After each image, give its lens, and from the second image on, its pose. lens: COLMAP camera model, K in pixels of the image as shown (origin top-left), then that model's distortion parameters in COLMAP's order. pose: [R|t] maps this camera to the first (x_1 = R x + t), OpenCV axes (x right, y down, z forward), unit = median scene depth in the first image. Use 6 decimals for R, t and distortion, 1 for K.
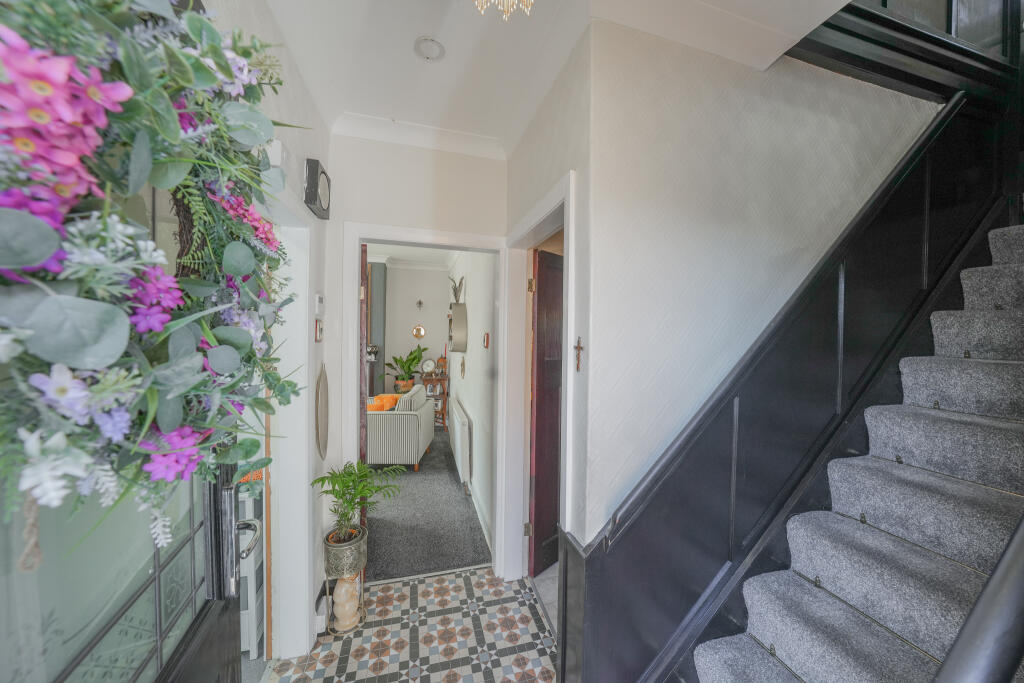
lens RADIAL K [[368.6, 0, 511.8], [0, 368.6, 345.9], [0, 0, 1]] dist [-0.000370, 0.000078]
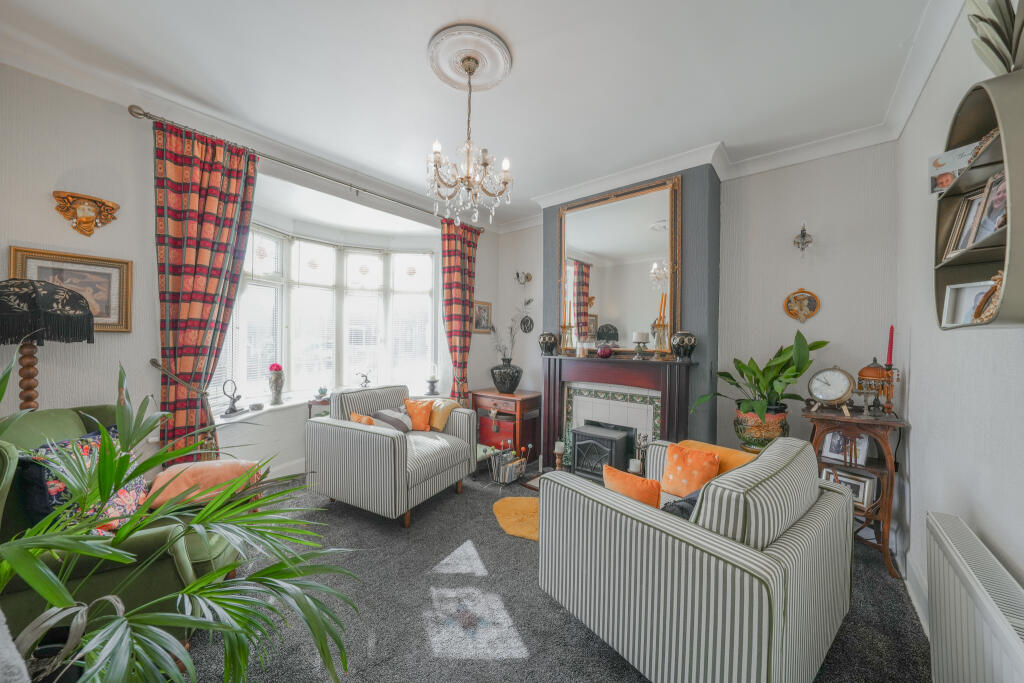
lens RADIAL K [[368.6, 0, 511.8], [0, 368.6, 345.9], [0, 0, 1]] dist [-0.000370, 0.000078]
pose [[0.590497, 0.004185, -0.807029, -0.107291], [-0.020660, 0.999737, -0.009933, 0.023266], [0.806775, 0.022538, 0.590429, 0.485814]]
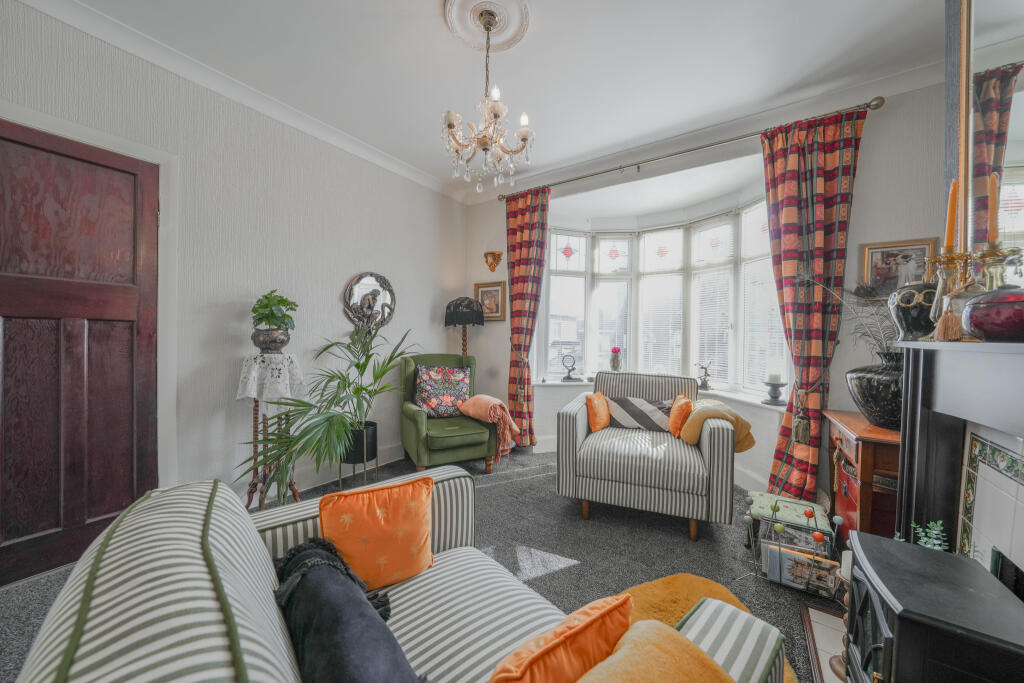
lens RADIAL K [[368.6, 0, 511.8], [0, 368.6, 345.9], [0, 0, 1]] dist [-0.000370, 0.000078]
pose [[-0.758338, -0.014985, -0.651689, -0.205793], [-0.044778, 0.998572, 0.029145, 0.039199], [0.650322, 0.051284, -0.757926, 0.898798]]
